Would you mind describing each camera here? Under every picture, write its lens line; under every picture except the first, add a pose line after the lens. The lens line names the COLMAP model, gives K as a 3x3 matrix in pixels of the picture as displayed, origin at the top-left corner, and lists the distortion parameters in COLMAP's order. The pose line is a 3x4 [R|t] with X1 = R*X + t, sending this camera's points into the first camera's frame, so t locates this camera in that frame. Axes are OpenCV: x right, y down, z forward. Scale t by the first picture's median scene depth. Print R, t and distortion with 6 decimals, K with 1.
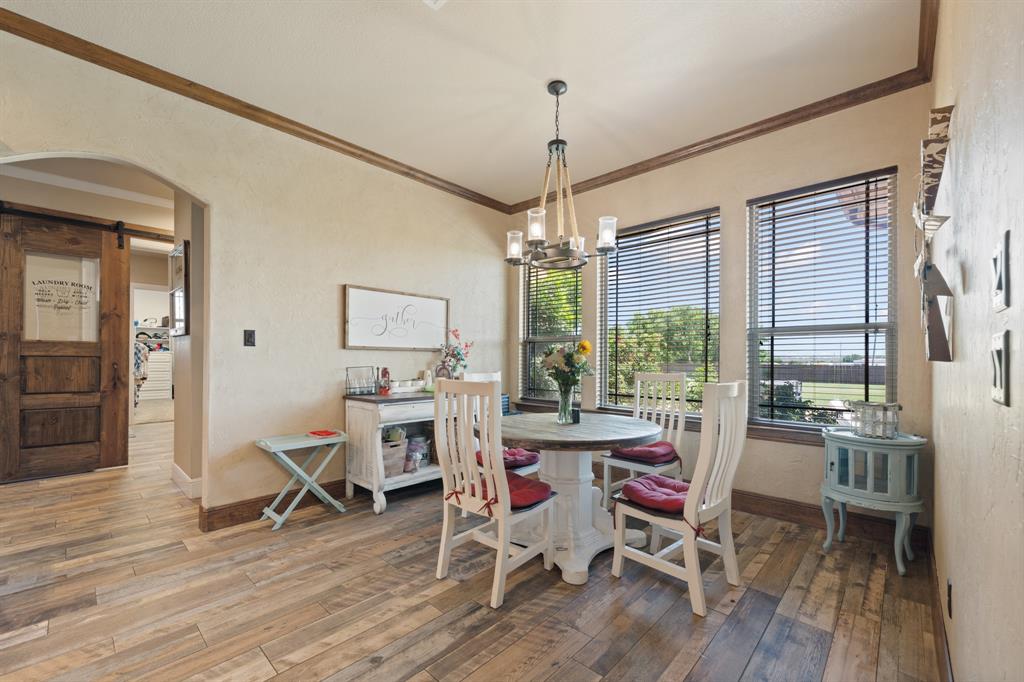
lens RADIAL K [[420.5, 0, 505.5], [0, 420.5, 359.2], [0, 0, 1]] dist [0.000175, -0.000267]
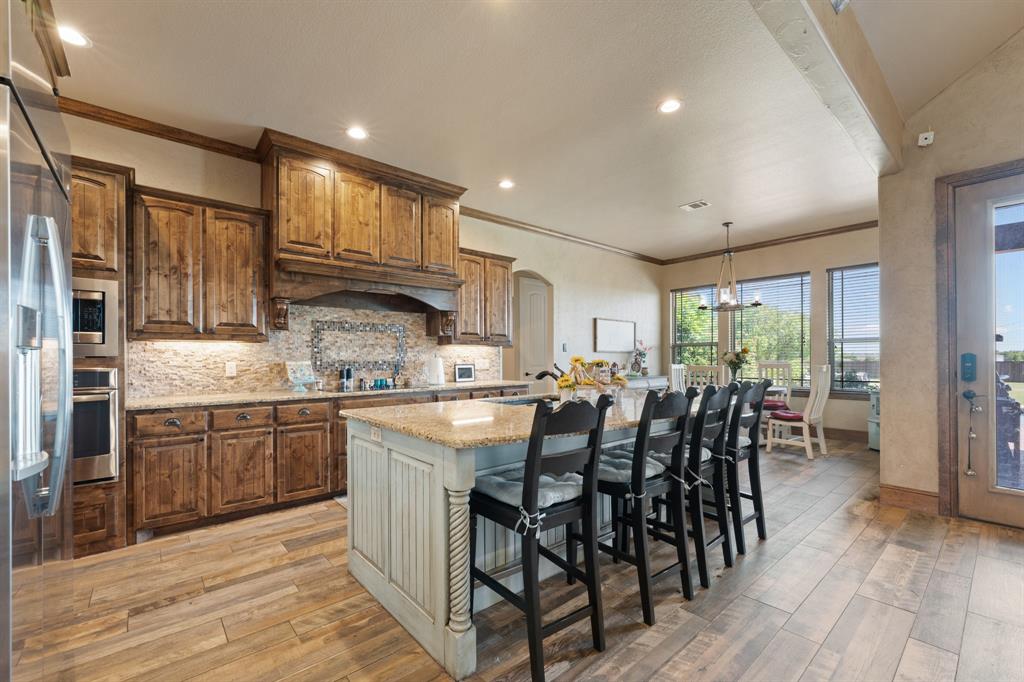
lens RADIAL K [[420.5, 0, 503.4], [0, 420.5, 354.9], [0, 0, 1]] dist [0.000175, -0.000267]
pose [[0.992874, -0.010099, -0.118739, -0.523010], [0.009416, 0.999936, -0.006317, -0.003925], [0.118795, 0.005154, 0.992905, -0.844392]]
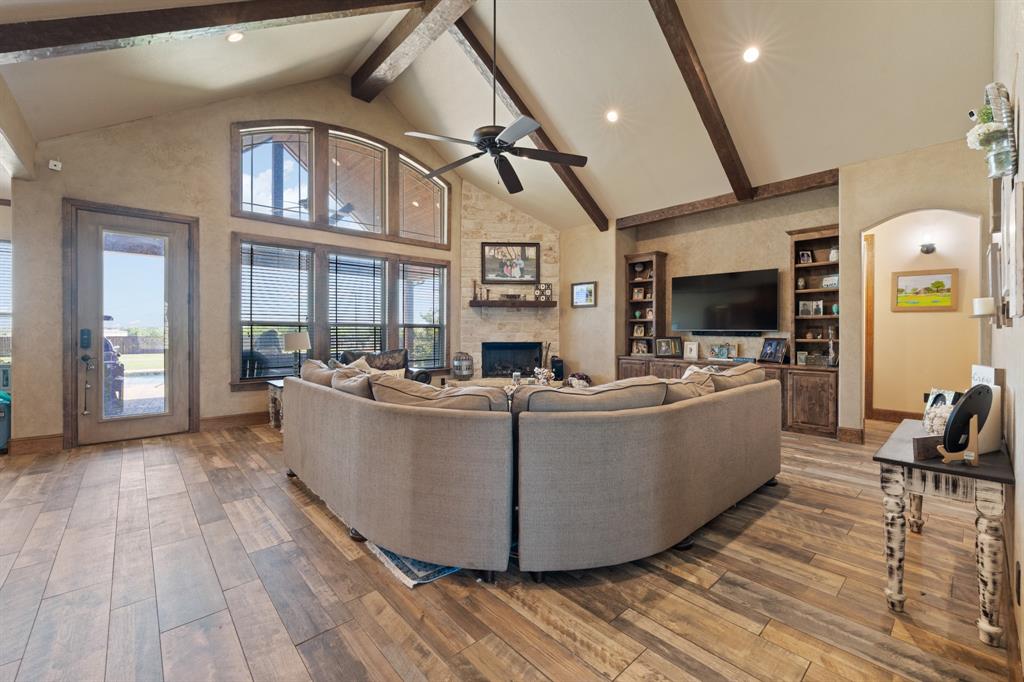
lens RADIAL K [[420.5, 0, 514.9], [0, 420.5, 333.8], [0, 0, 1]] dist [0.000175, -0.000267]
pose [[0.081083, -0.010784, 0.996649, -0.780066], [-0.002725, 0.999935, 0.011041, -0.006091], [-0.996704, -0.003611, 0.081048, -1.197033]]
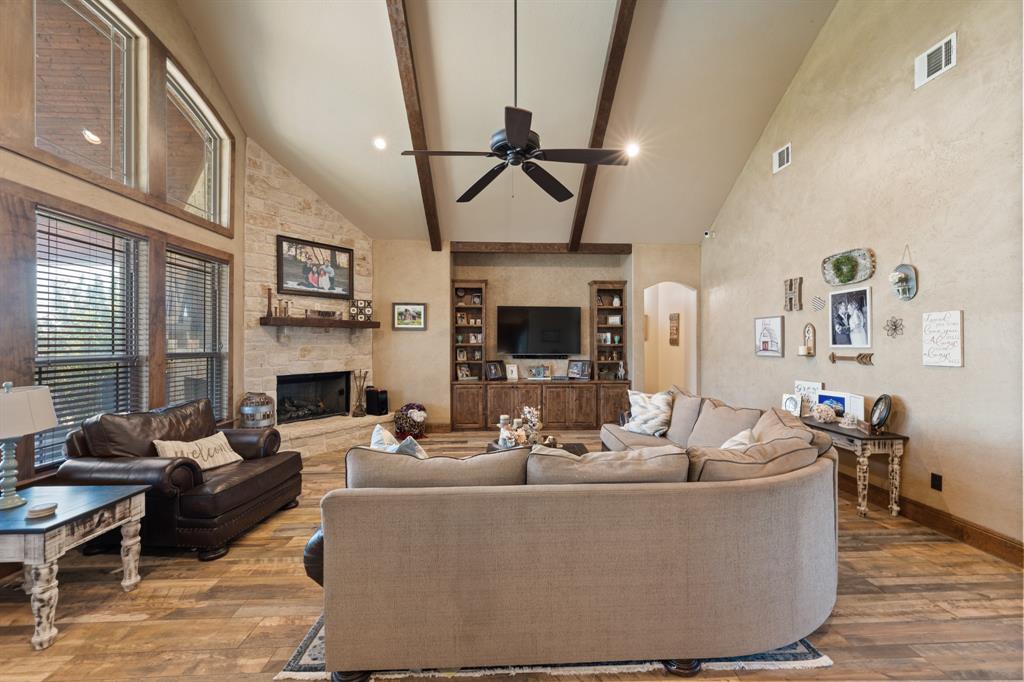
lens RADIAL K [[420.5, 0, 517.8], [0, 420.5, 337.3], [0, 0, 1]] dist [0.000175, -0.000267]
pose [[-0.723858, 0.003730, 0.689939, -0.367709], [-0.003120, 0.999957, -0.008680, -0.062186], [-0.689942, -0.008436, -0.723816, -0.442222]]
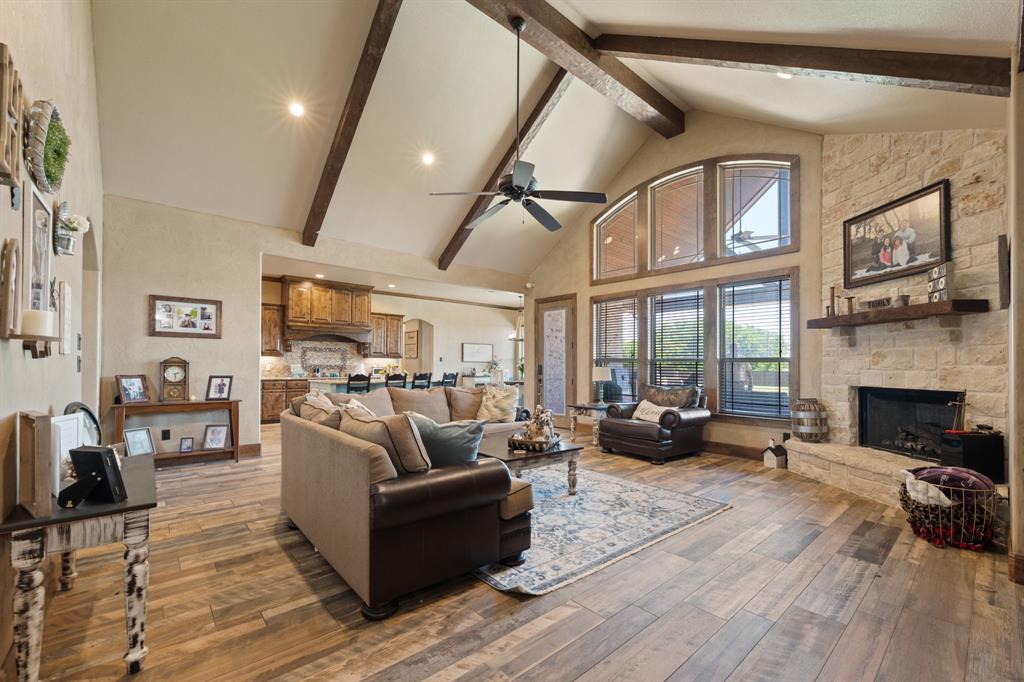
lens RADIAL K [[420.5, 0, 510.7], [0, 420.5, 360.2], [0, 0, 1]] dist [0.000175, -0.000267]
pose [[0.994624, 0.001144, -0.103547, 0.324672], [-0.002271, 0.999939, -0.010764, -0.002099], [0.103529, 0.010942, 0.994566, -2.140929]]
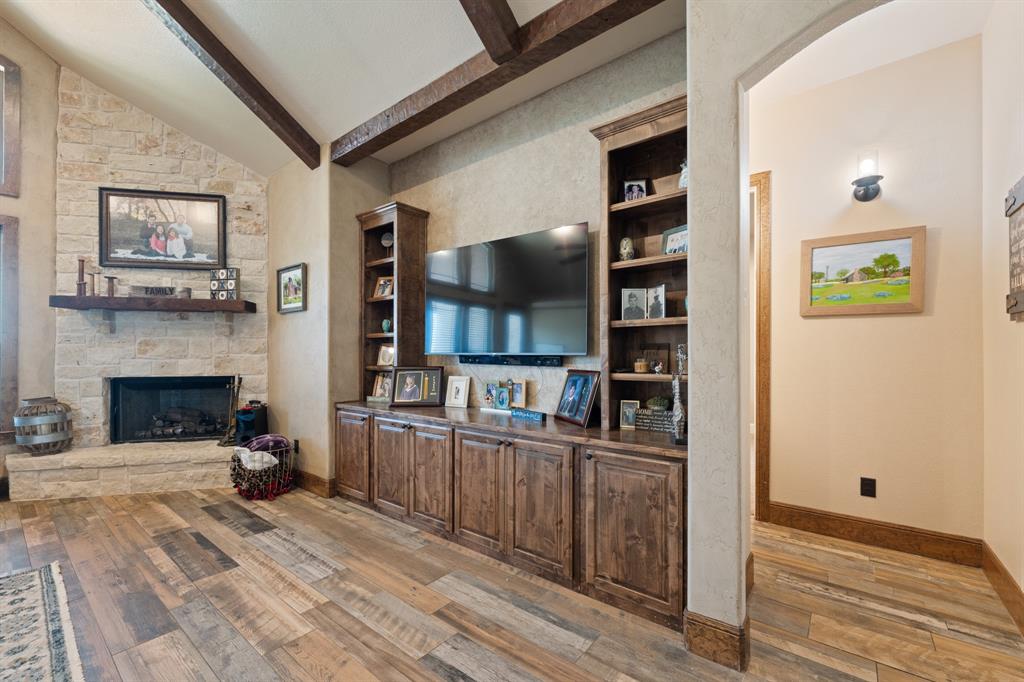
lens RADIAL K [[420.5, 0, 512.6], [0, 420.5, 355.1], [0, 0, 1]] dist [0.000175, -0.000267]
pose [[-0.069966, -0.001192, 0.997549, 0.052378], [-0.001158, 0.999999, 0.001114, -0.002955], [-0.997549, -0.001077, -0.069967, -1.802393]]
